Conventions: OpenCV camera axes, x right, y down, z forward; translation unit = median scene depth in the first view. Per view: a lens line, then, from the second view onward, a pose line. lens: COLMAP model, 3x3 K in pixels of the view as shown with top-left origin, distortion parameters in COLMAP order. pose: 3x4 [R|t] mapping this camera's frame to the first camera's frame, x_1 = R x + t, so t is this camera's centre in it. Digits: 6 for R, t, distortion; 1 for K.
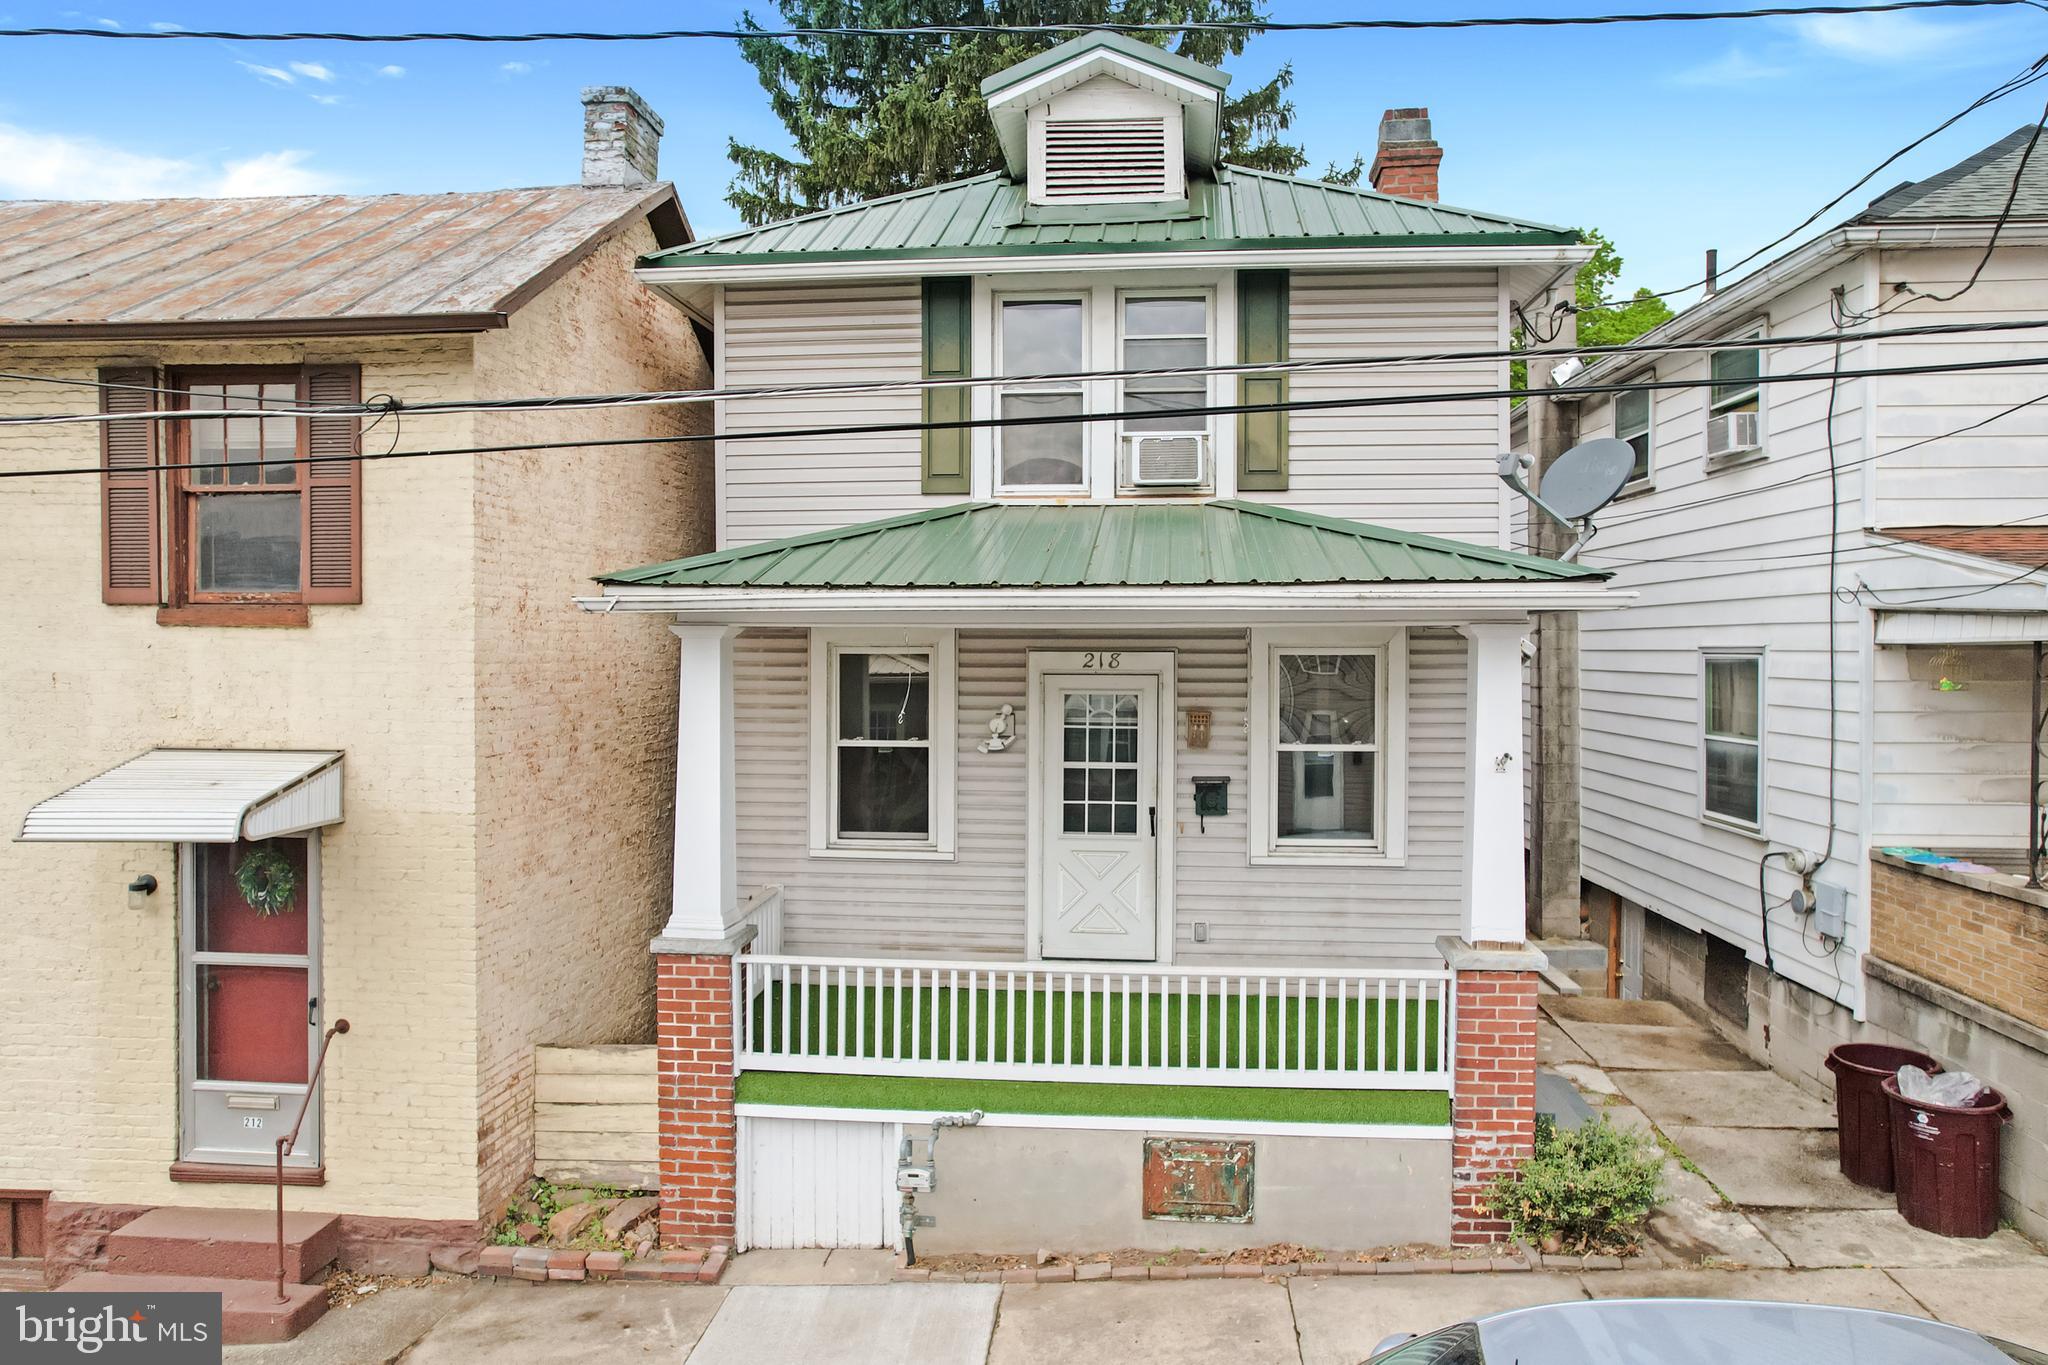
lens RADIAL K [[1345.5, 0, 1158.9], [0, 1345.5, 690.2], [0, 0, 1]] dist [-0.033545, 0.014319]
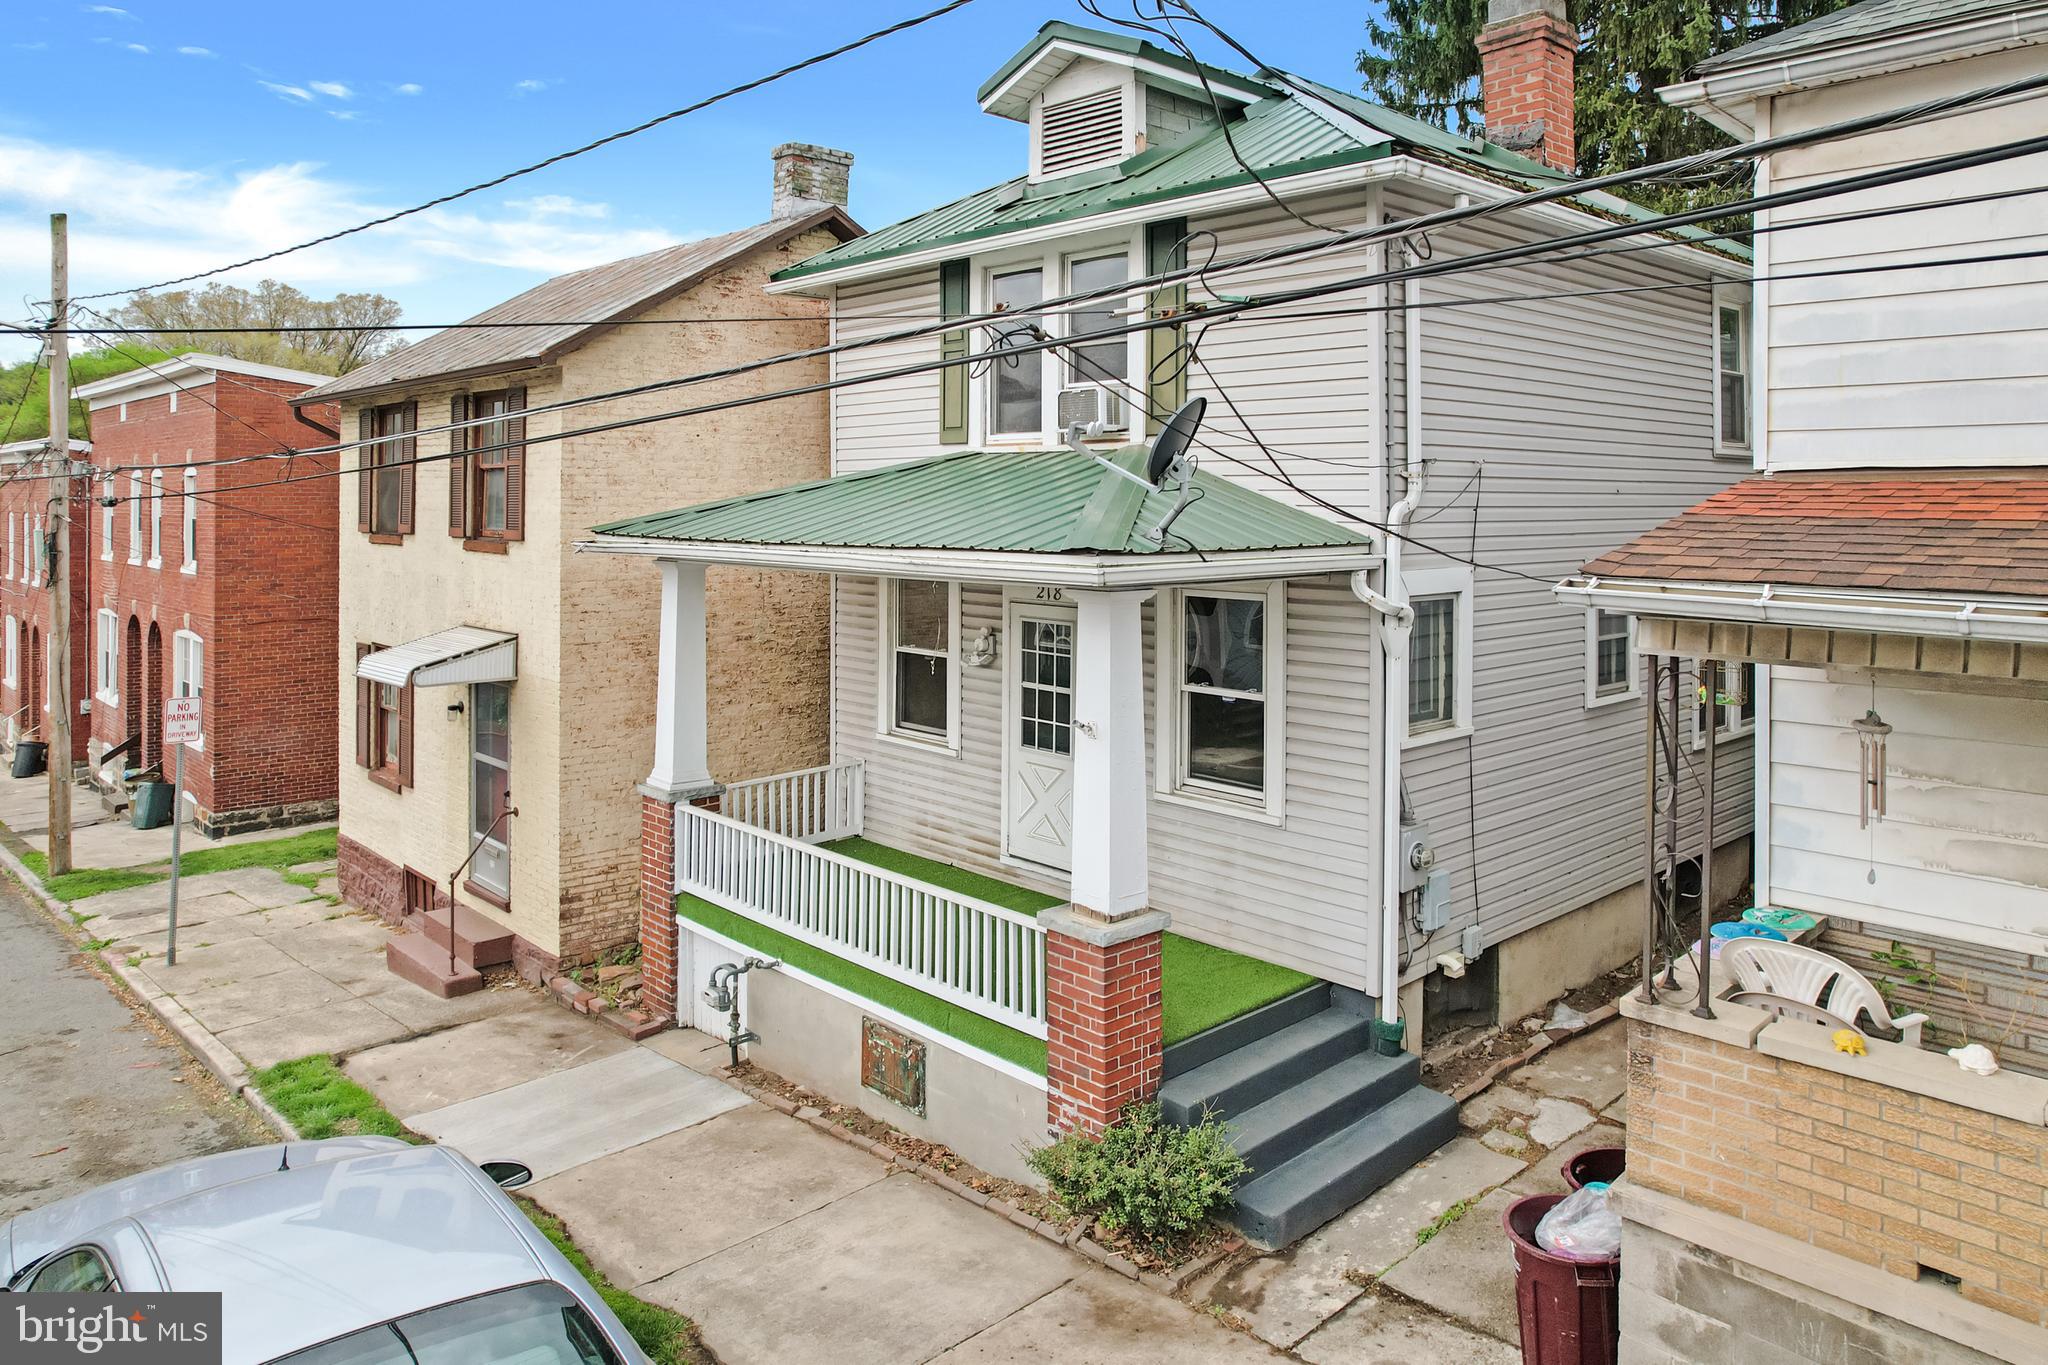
lens RADIAL K [[1345.5, 0, 1035.9], [0, 1345.5, 524.0], [0, 0, 1]] dist [-0.033545, 0.014319]
pose [[0.752580, 0.017732, -0.658262, 0.830555], [-0.033263, 0.999385, -0.011107, -0.081724], [0.657660, 0.030254, 0.752707, 0.205069]]
